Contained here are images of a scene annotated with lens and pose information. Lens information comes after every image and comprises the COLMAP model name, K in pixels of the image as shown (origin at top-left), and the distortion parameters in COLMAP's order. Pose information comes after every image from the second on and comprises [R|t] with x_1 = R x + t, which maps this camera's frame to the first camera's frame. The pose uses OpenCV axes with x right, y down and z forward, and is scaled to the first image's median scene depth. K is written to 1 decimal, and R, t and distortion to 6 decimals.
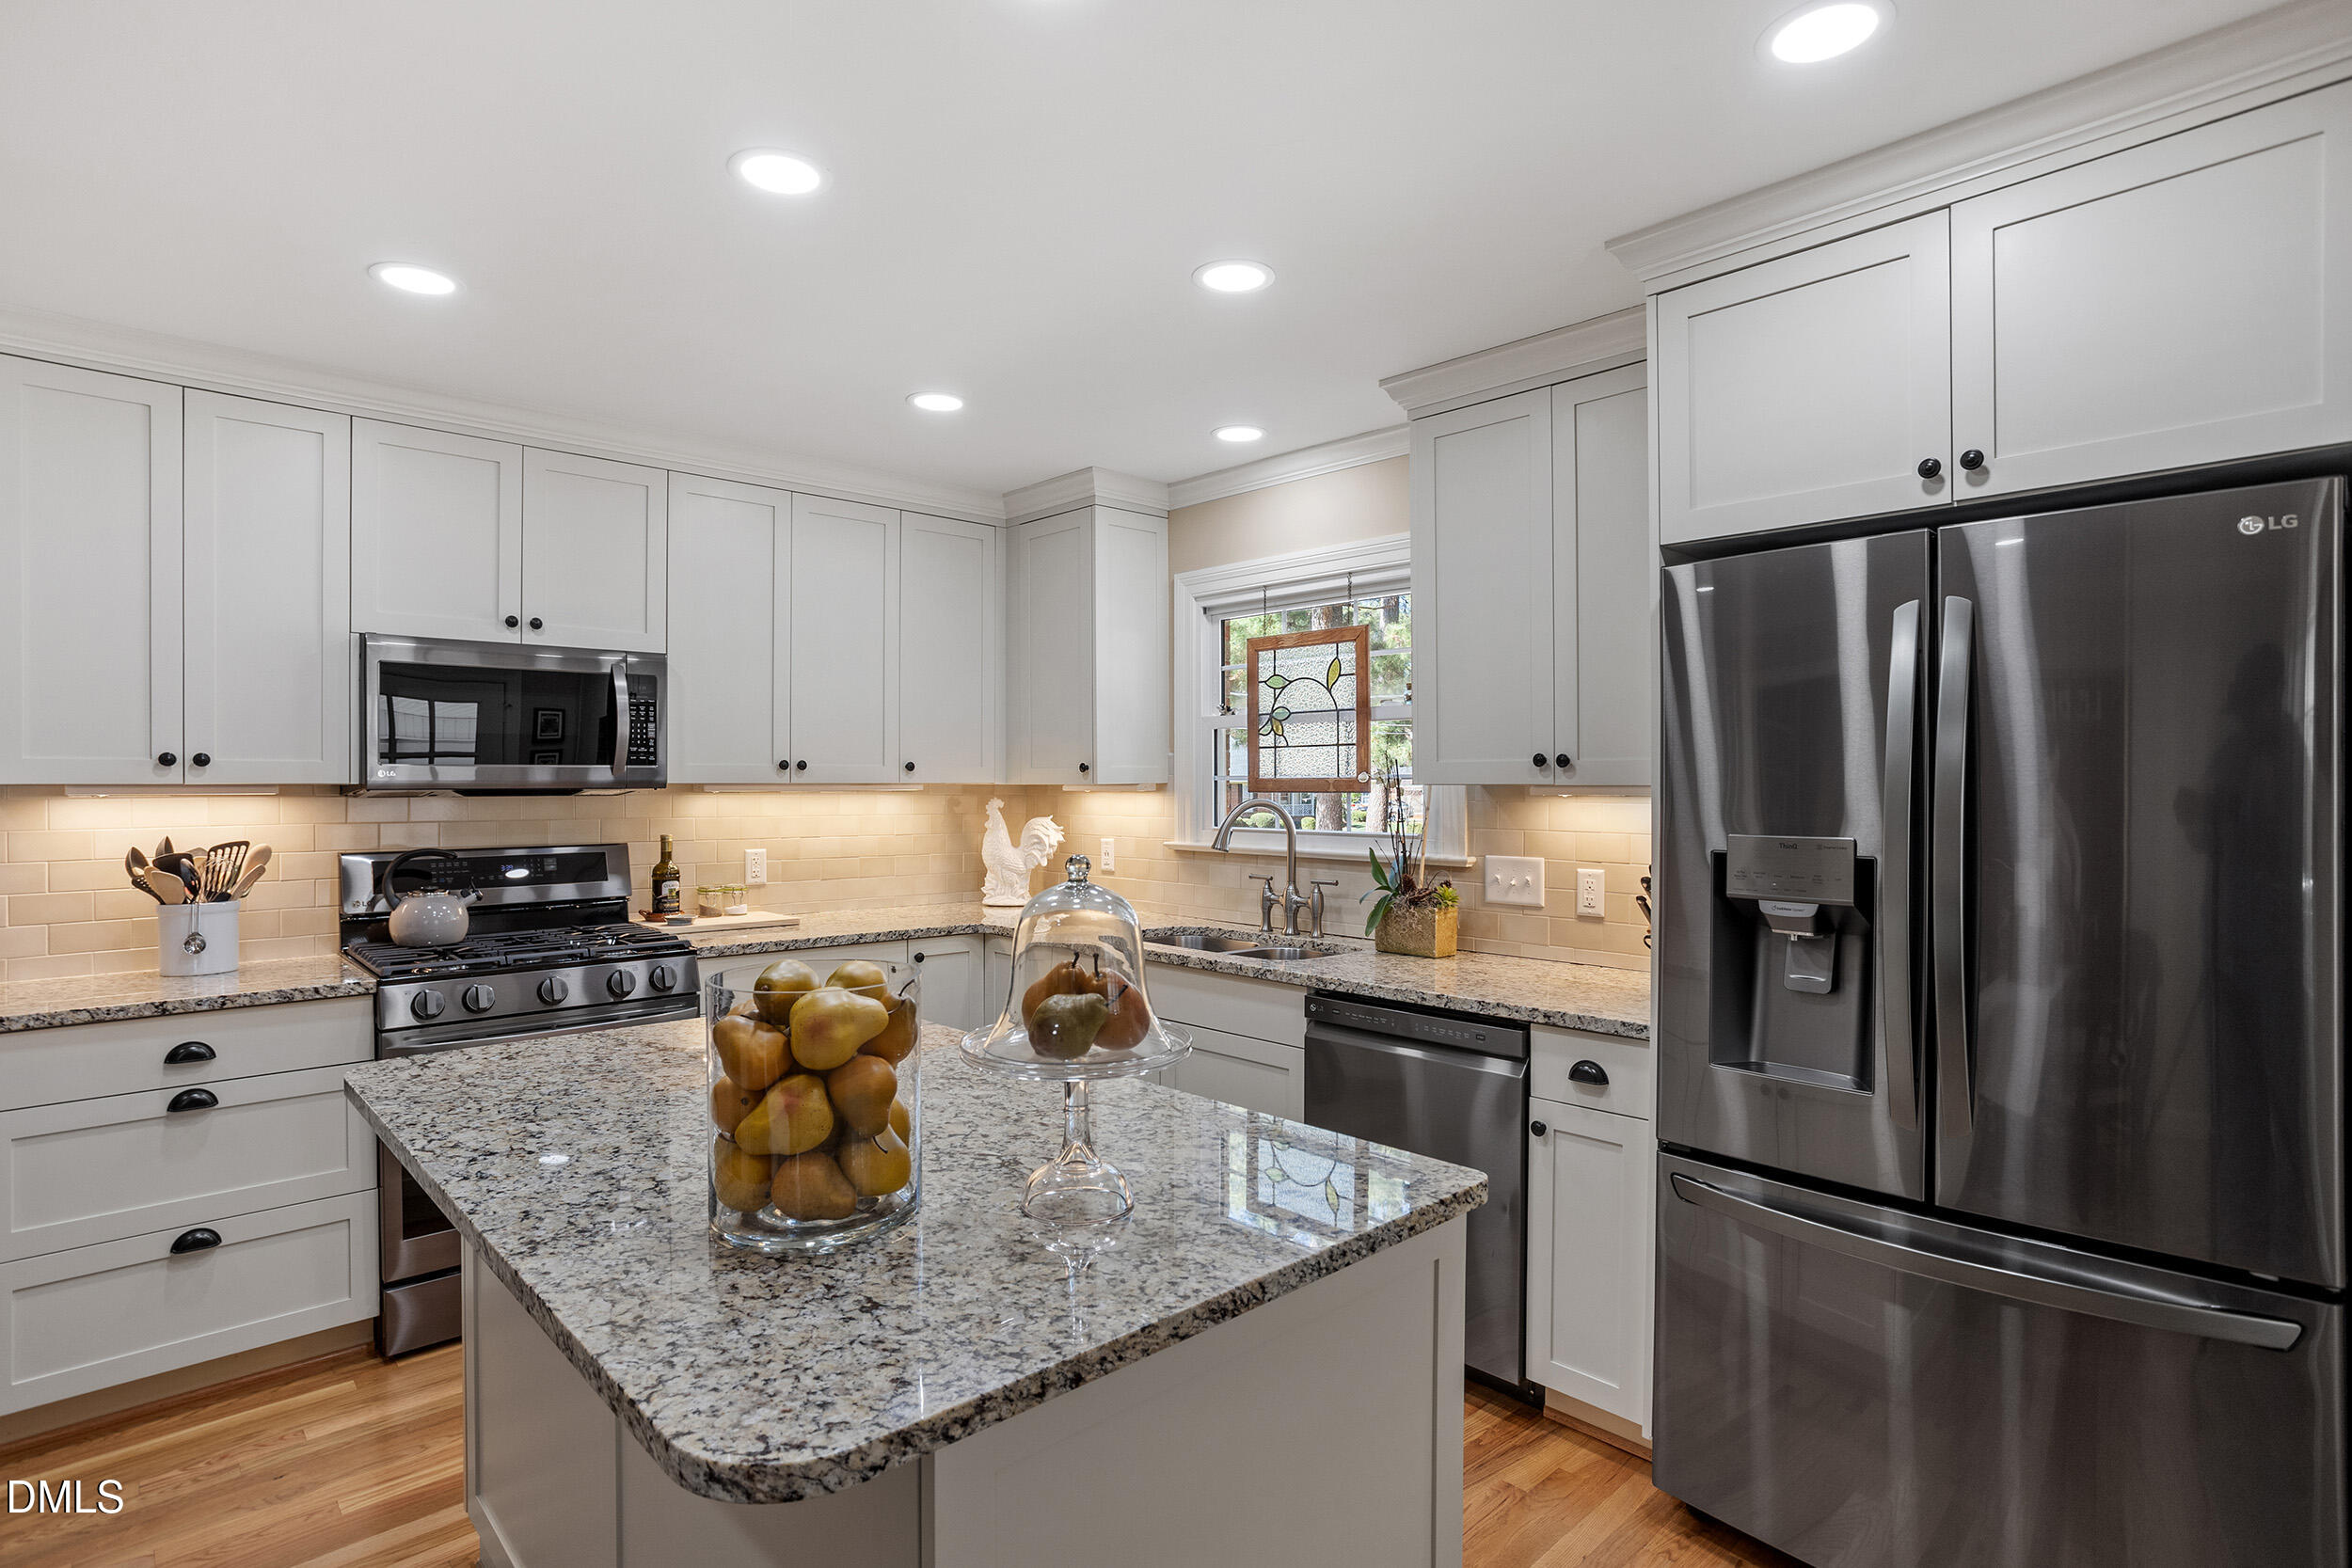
lens RADIAL K [[1245.9, 0, 1185.1], [0, 1245.9, 787.8], [0, 0, 1]] dist [-0.020581, 0.005927]
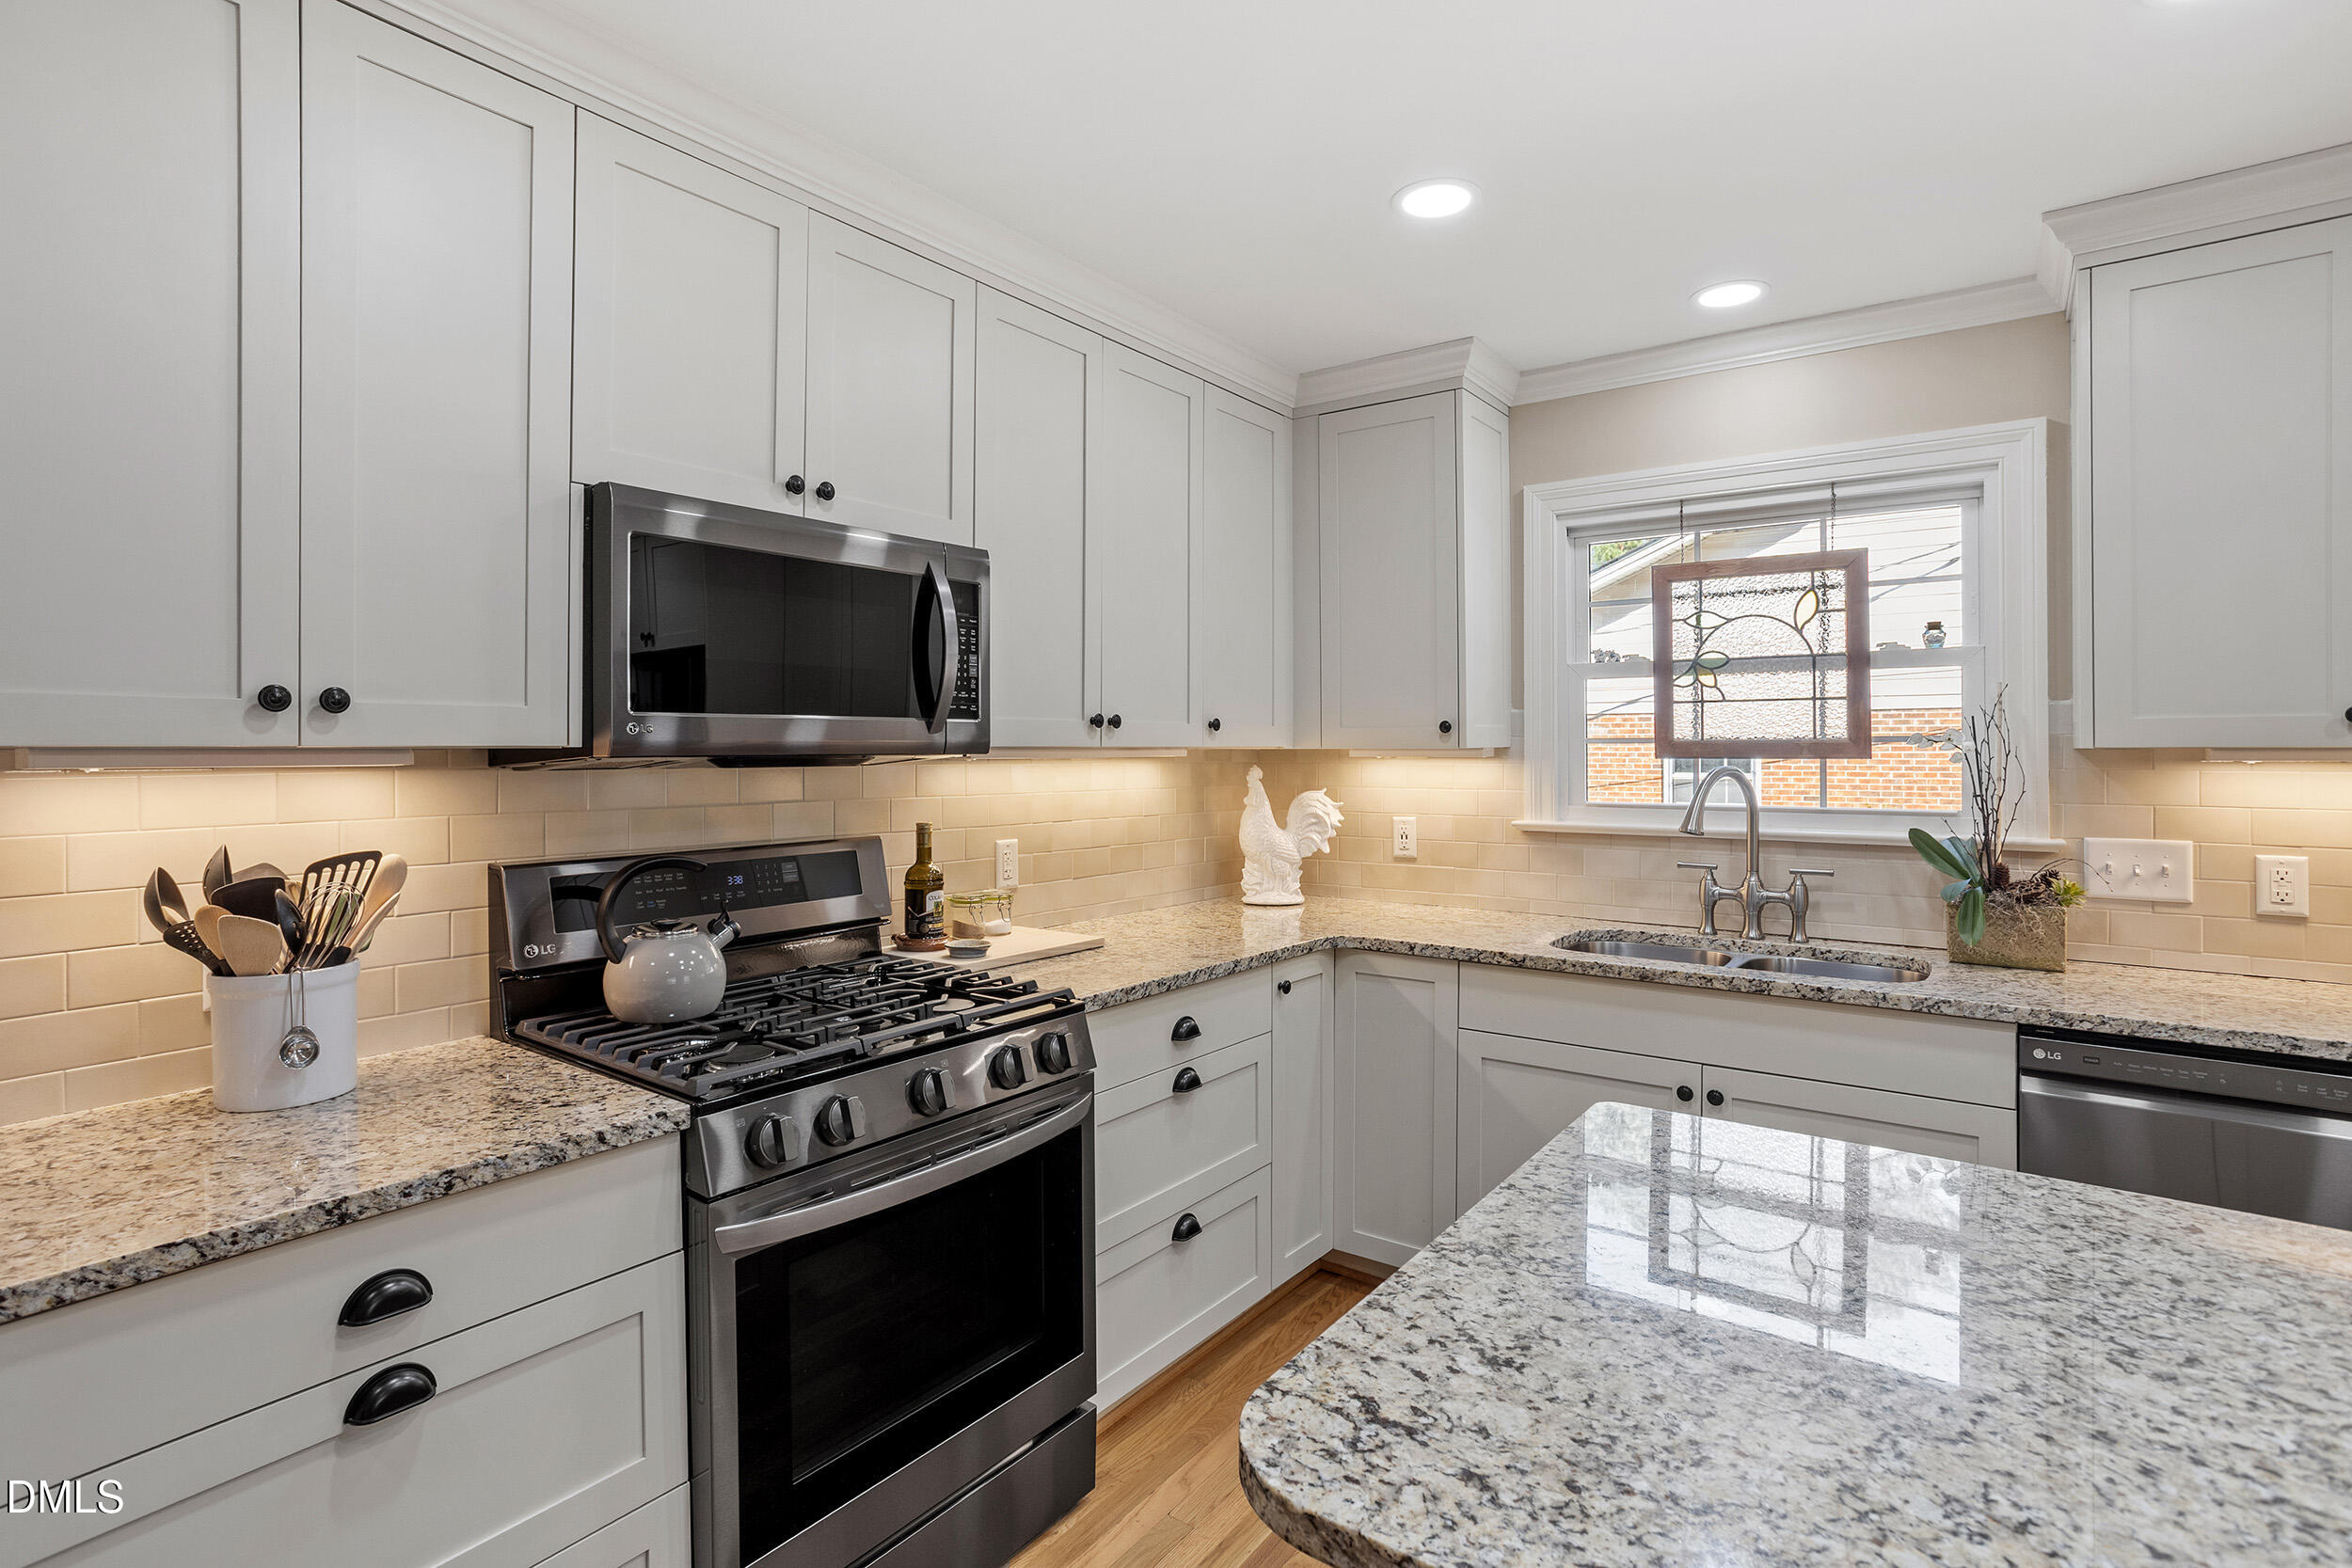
lens RADIAL K [[1156.4, 0, 1115.2], [0, 1156.4, 736.5], [0, 0, 1]] dist [-0.022993, 0.005487]
pose [[0.979099, 0.002114, 0.203375, -0.484417], [0.000852, 0.999895, -0.014498, -0.000032], [-0.203384, 0.014368, 0.978994, 0.387220]]
